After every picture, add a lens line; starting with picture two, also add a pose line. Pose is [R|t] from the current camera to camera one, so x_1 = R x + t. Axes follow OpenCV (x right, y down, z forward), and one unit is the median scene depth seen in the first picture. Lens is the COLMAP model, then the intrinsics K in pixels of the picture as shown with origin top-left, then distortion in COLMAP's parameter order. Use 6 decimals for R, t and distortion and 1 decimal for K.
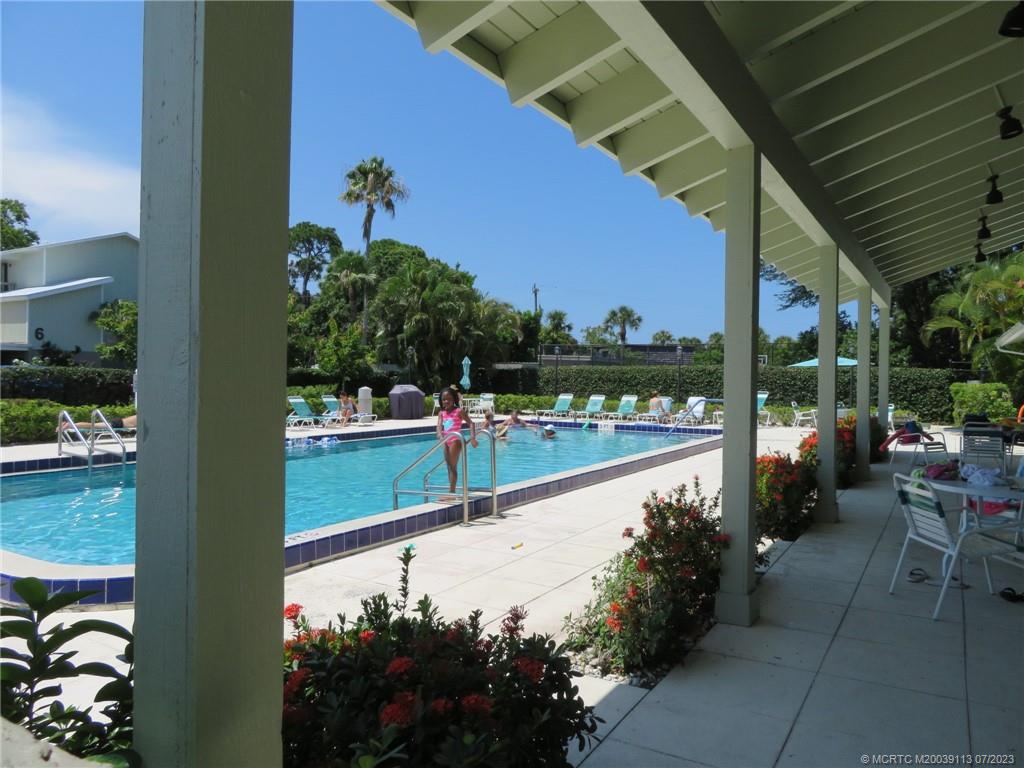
lens RADIAL K [[730.8, 0, 513.9], [0, 730.8, 382.1], [0, 0, 1]] dist [-0.017605, 0.000962]
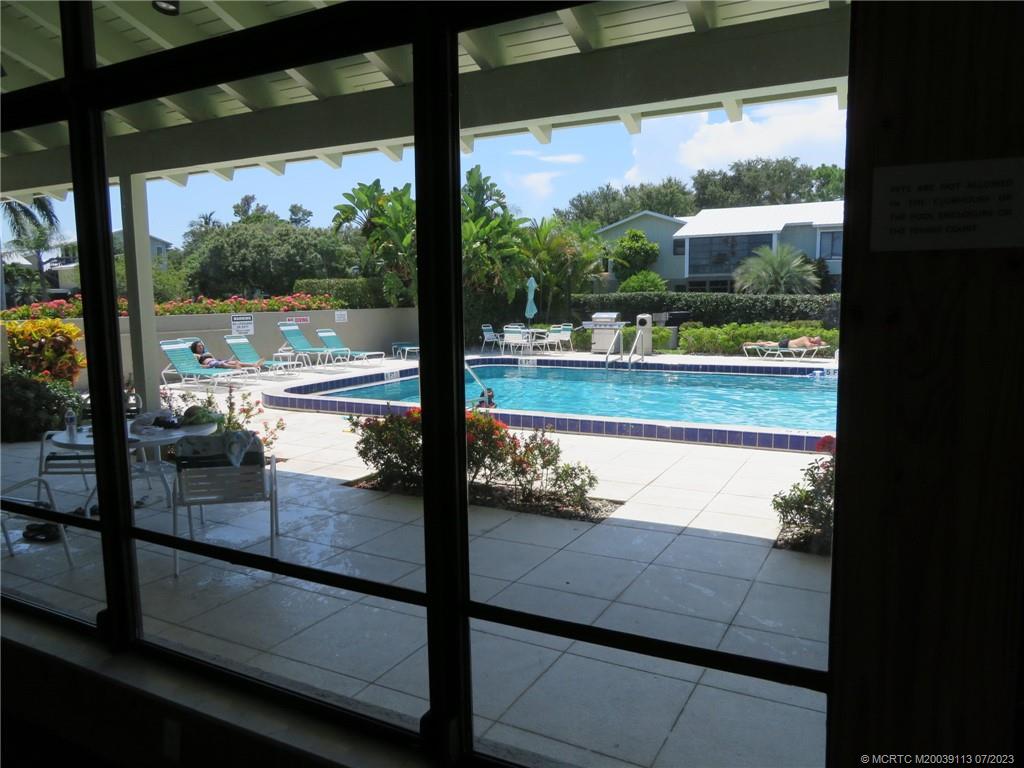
lens RADIAL K [[730.8, 0, 522.2], [0, 730.8, 381.2], [0, 0, 1]] dist [-0.017605, 0.000962]
pose [[0.042395, 0.105046, -0.993563, 0.338135], [0.009347, 0.994372, 0.105530, -0.006597], [0.999057, -0.013761, 0.041174, 0.290681]]
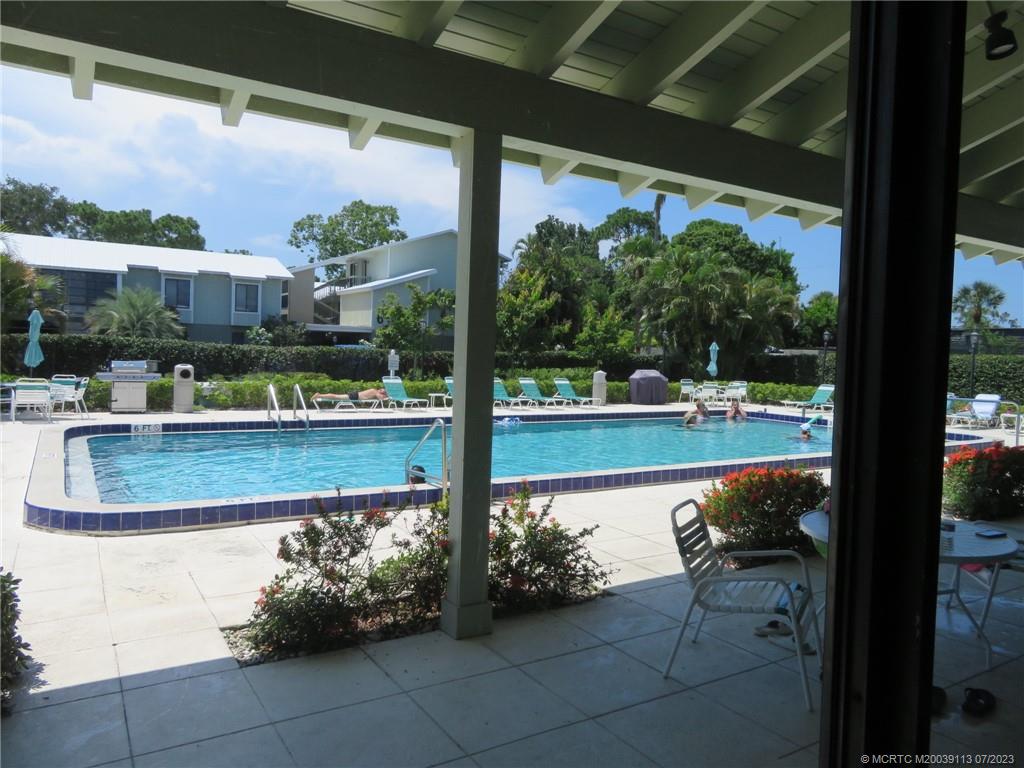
lens RADIAL K [[730.8, 0, 519.3], [0, 730.8, 383.5], [0, 0, 1]] dist [-0.017605, 0.000962]
pose [[0.891492, 0.036330, -0.451576, 0.130542], [-0.024052, 0.999169, 0.032902, -0.005415], [0.452397, -0.018470, 0.891626, 0.029910]]
